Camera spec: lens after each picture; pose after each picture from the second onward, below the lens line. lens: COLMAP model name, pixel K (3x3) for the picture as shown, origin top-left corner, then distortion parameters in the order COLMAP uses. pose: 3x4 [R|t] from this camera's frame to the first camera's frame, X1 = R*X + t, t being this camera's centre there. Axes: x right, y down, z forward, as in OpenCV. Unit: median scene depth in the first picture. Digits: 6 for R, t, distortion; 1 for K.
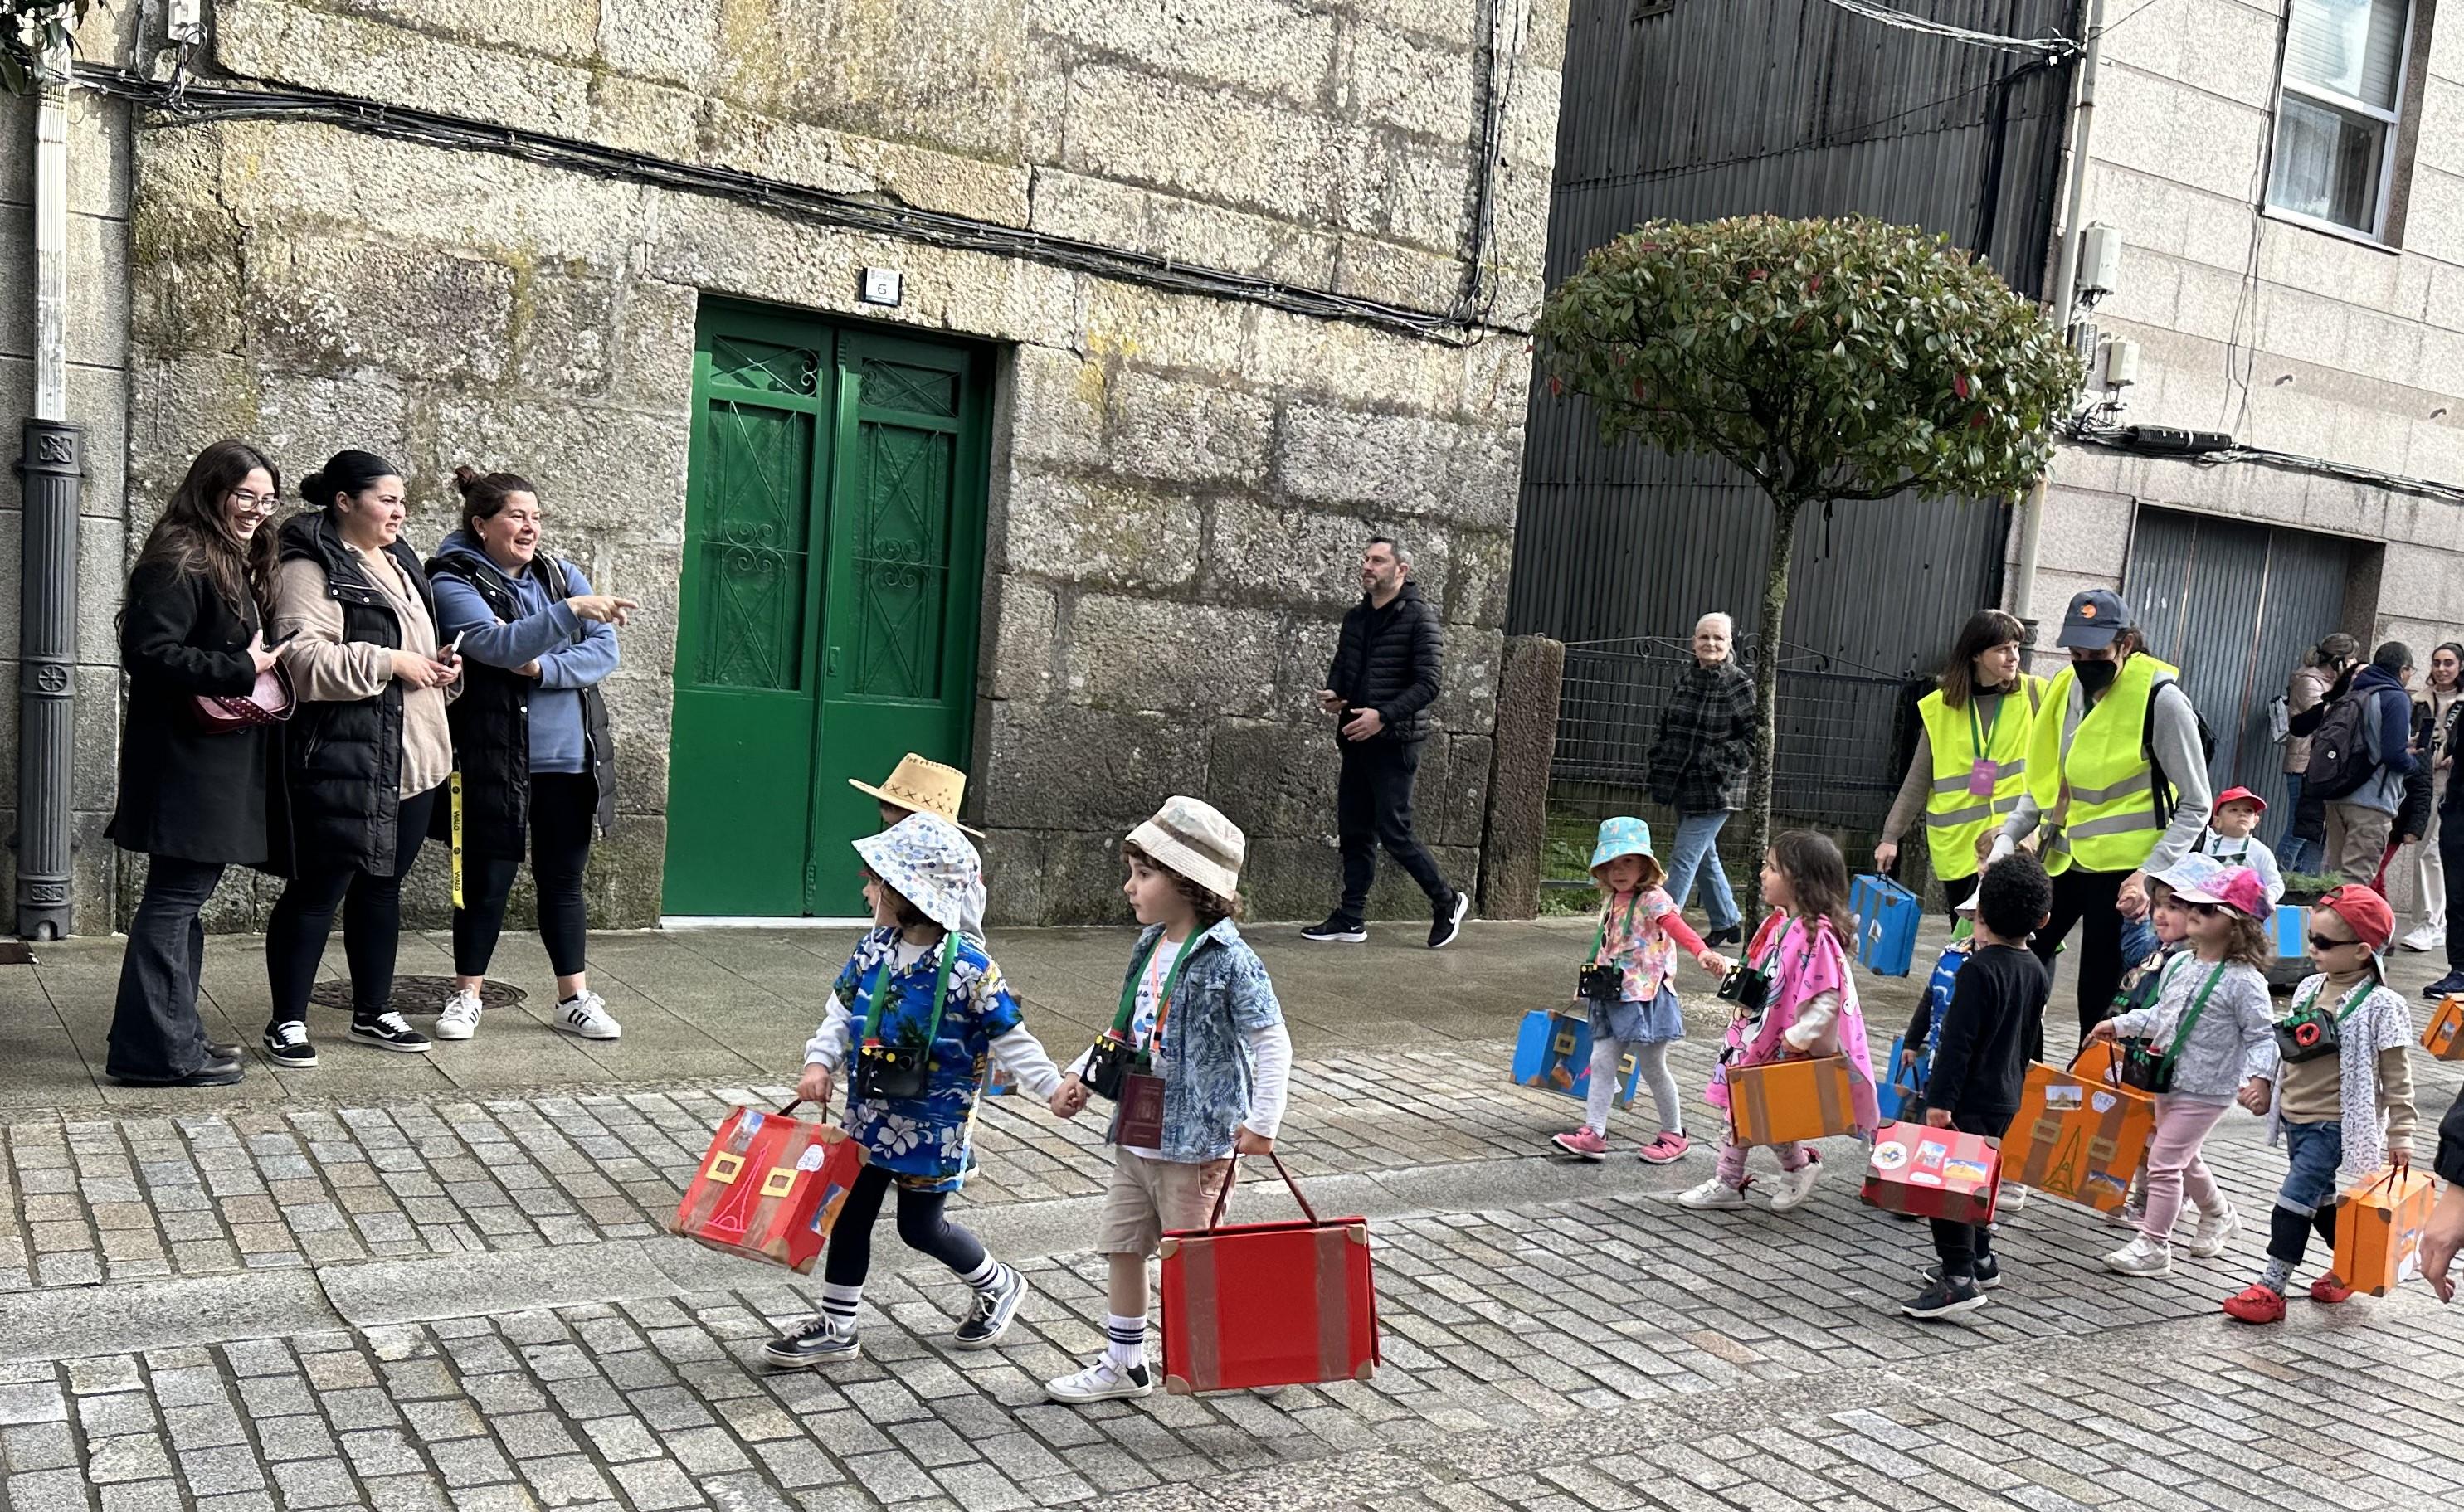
lens RADIAL K [[2302.1, 0, 1483.0], [0, 2302.1, 928.4], [0, 0, 1]] dist [0.069714, 0.000000]
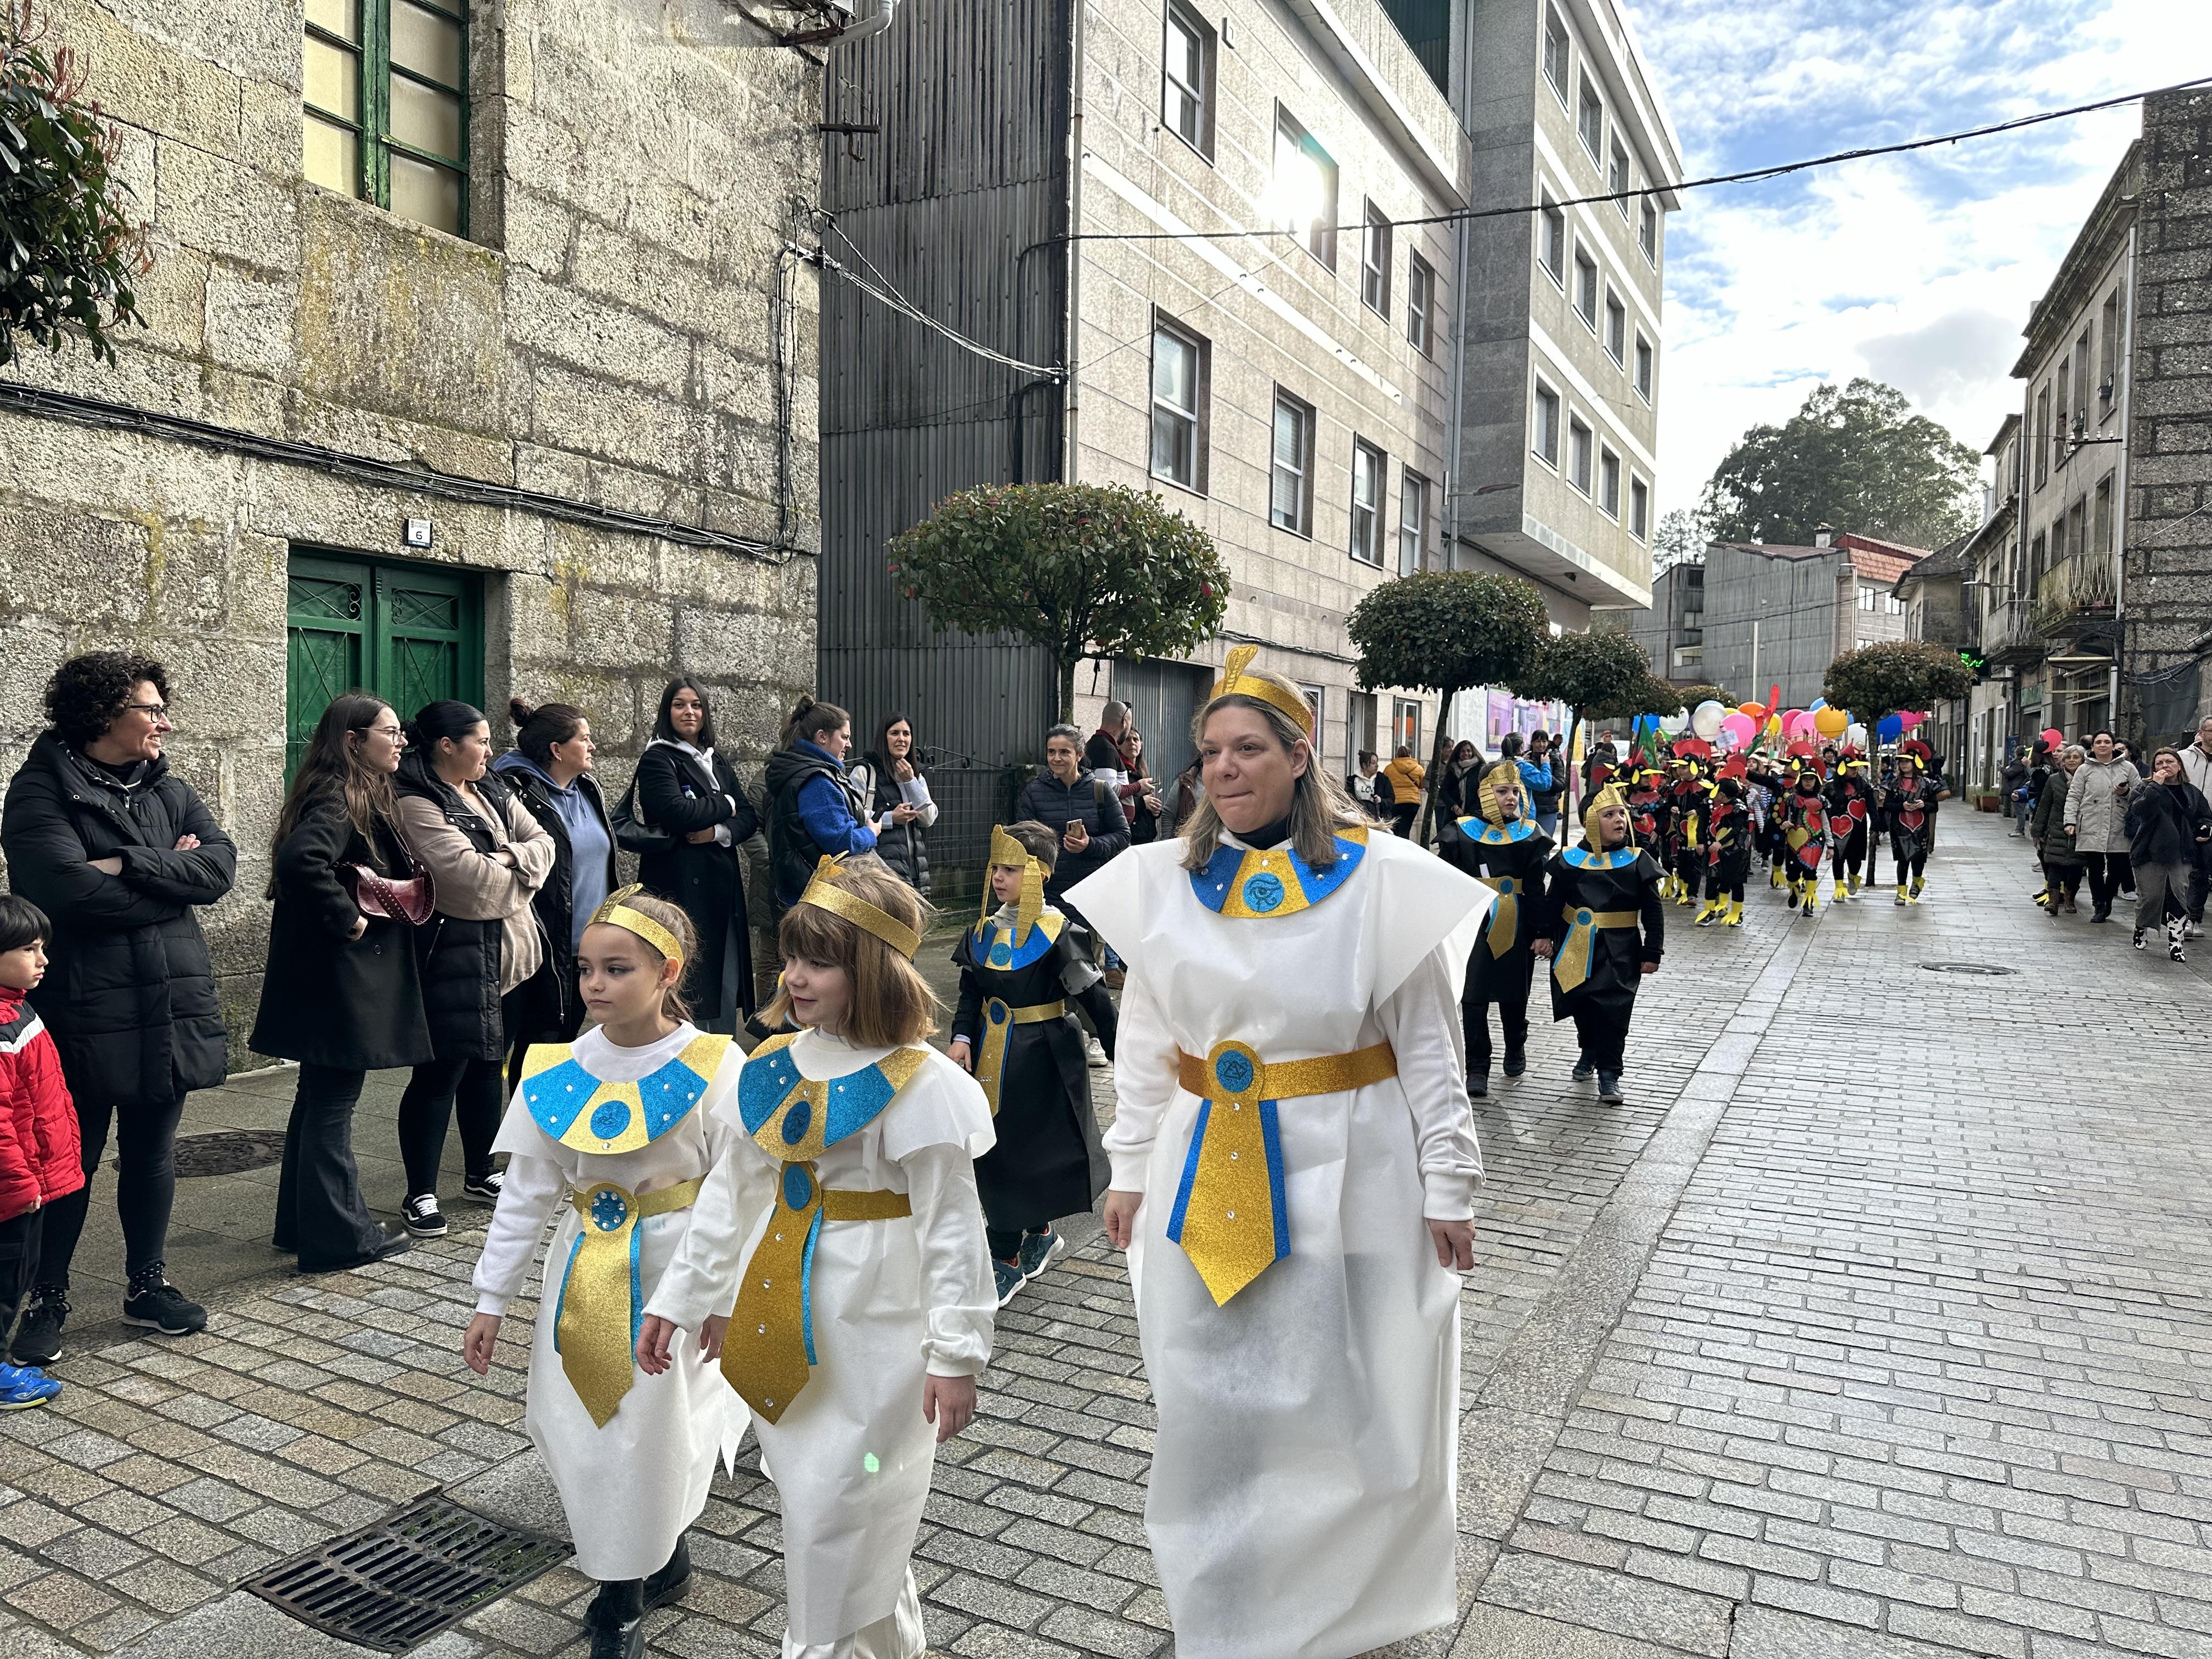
lens RADIAL K [[1535.3, 0, 1101.4], [0, 1535.3, 830.8], [0, 0, 1]] dist [0.034415, -0.041012]
pose [[0.886886, -0.098567, 0.451350, -0.298693], [0.124188, 0.991880, -0.027416, -0.040897], [-0.444983, 0.080367, 0.891926, 0.085046]]
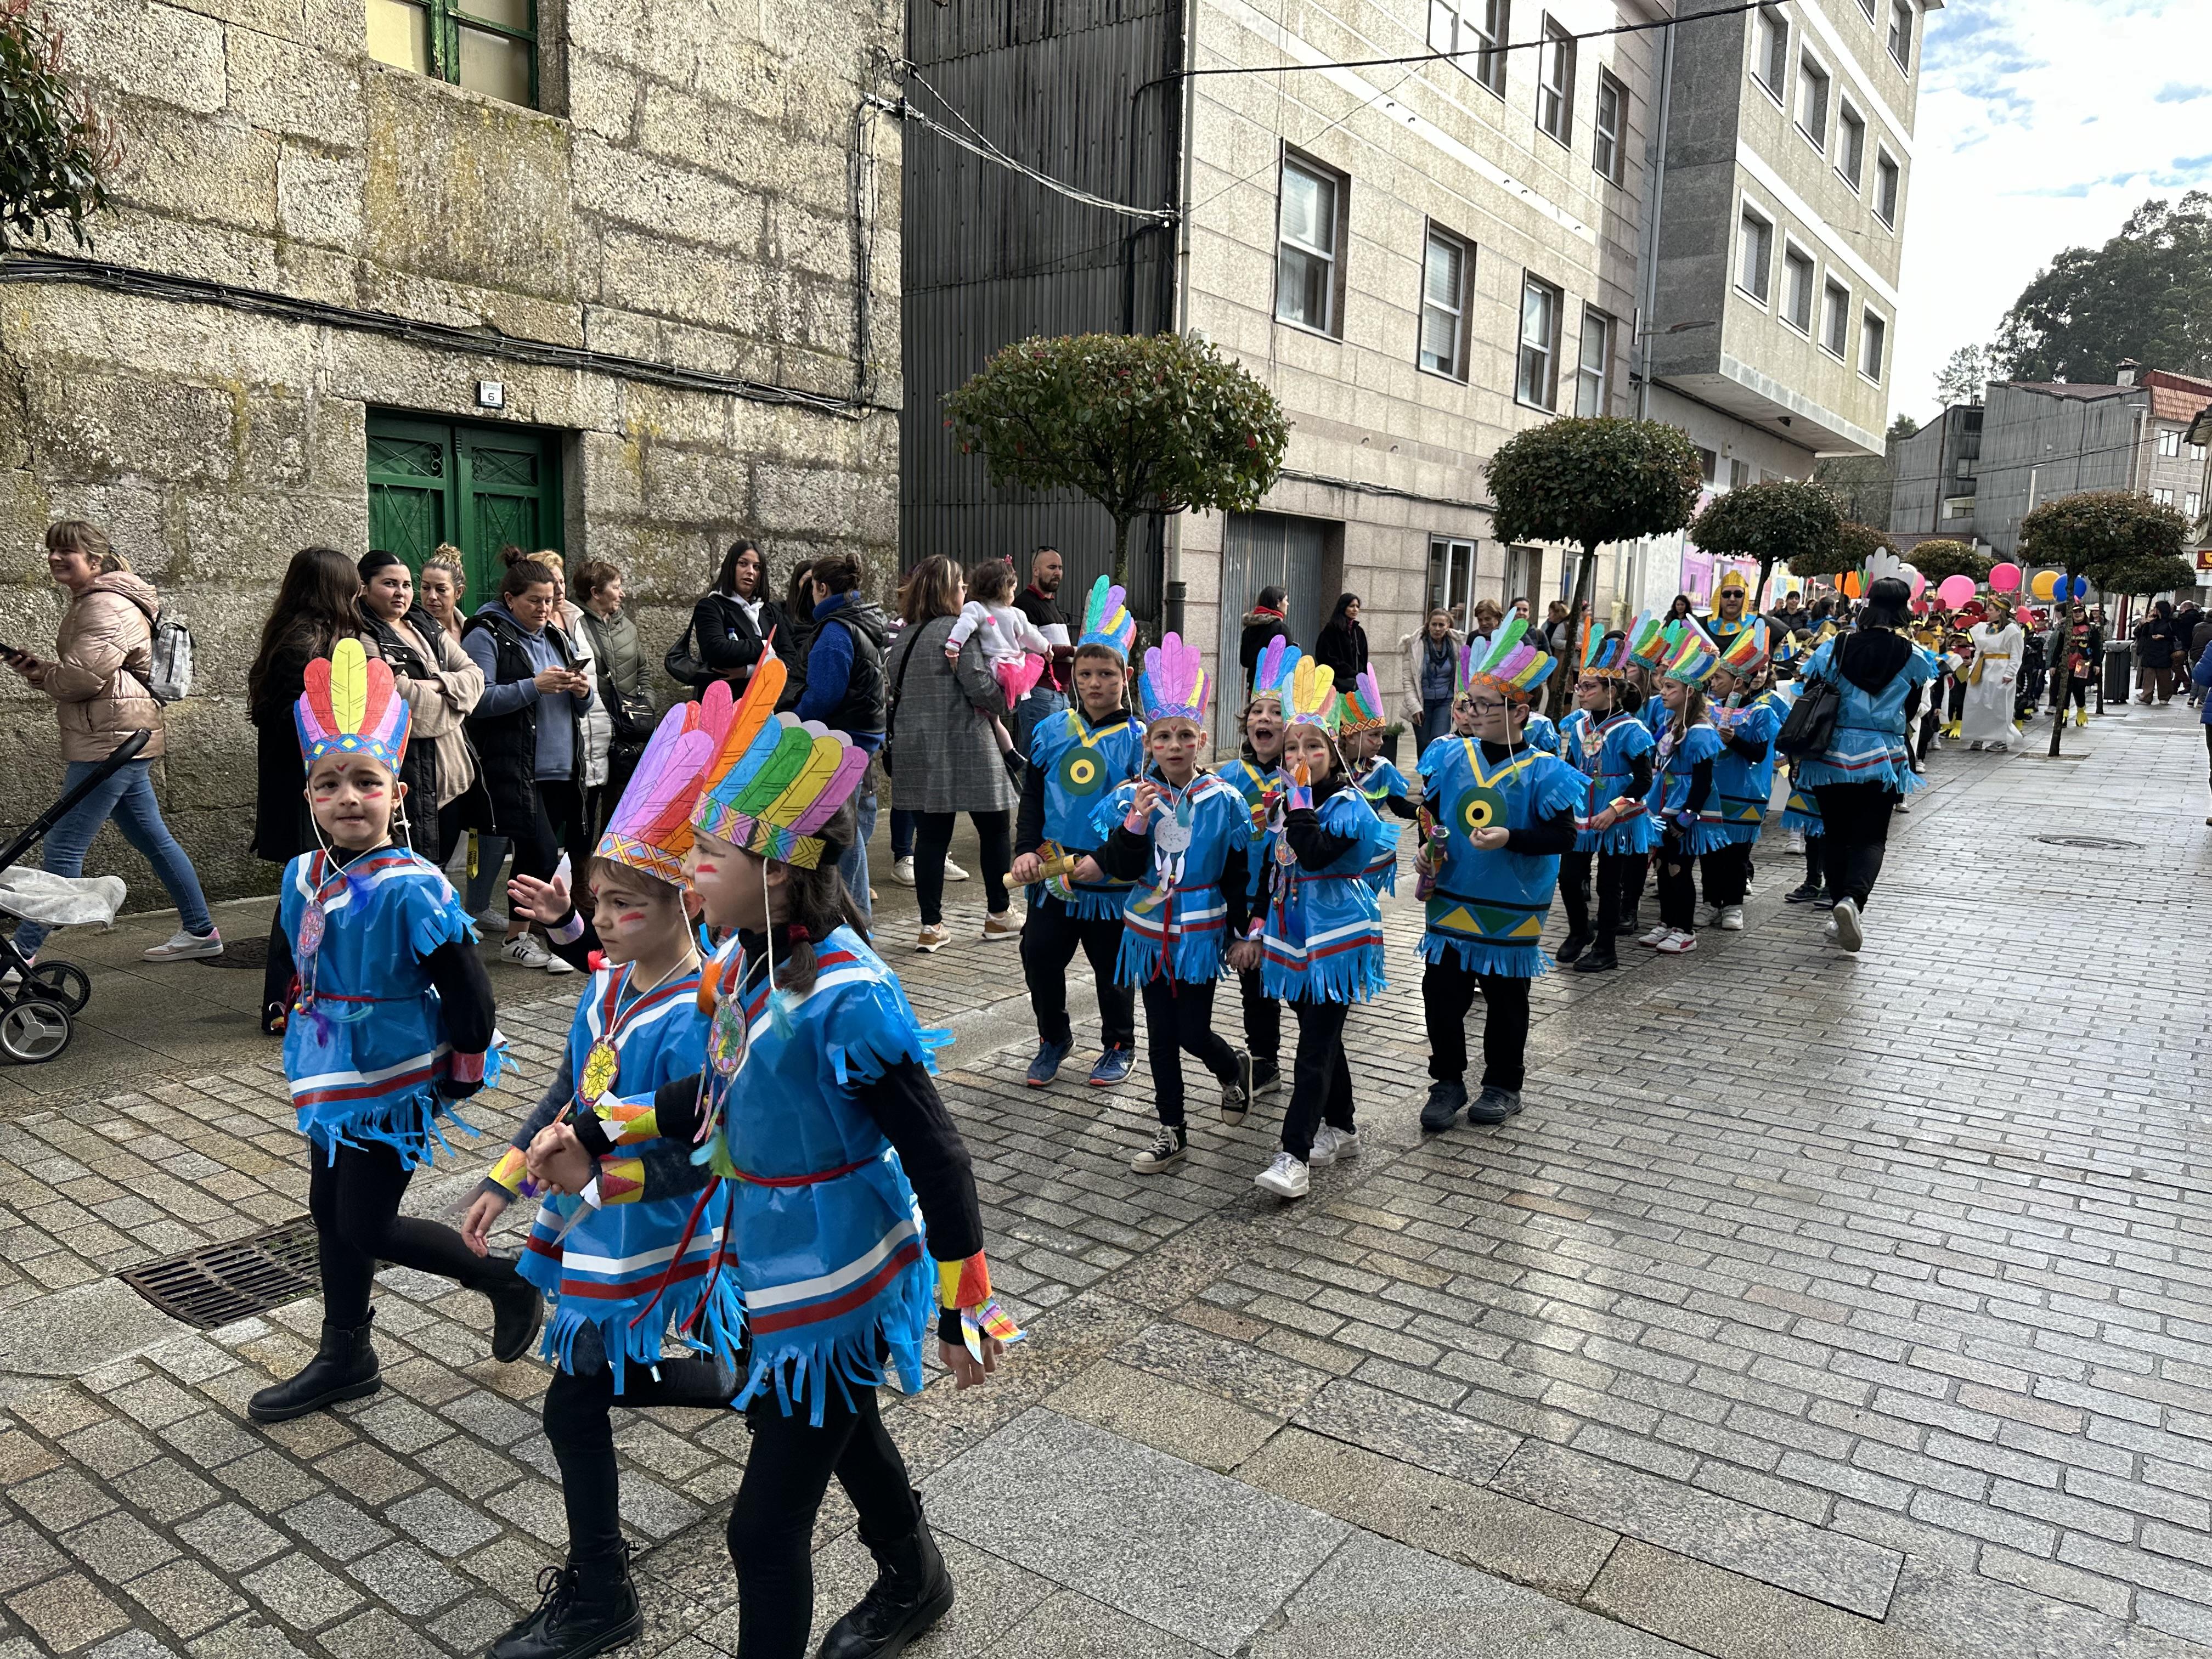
lens RADIAL K [[1535.3, 0, 1104.6], [0, 1535.3, 833.3], [0, 0, 1]] dist [0.034415, -0.041012]
pose [[0.943656, -0.115471, 0.310128, -0.210822], [0.105439, 0.993219, 0.048978, -0.023649], [-0.313681, -0.013518, 0.949432, 0.018449]]
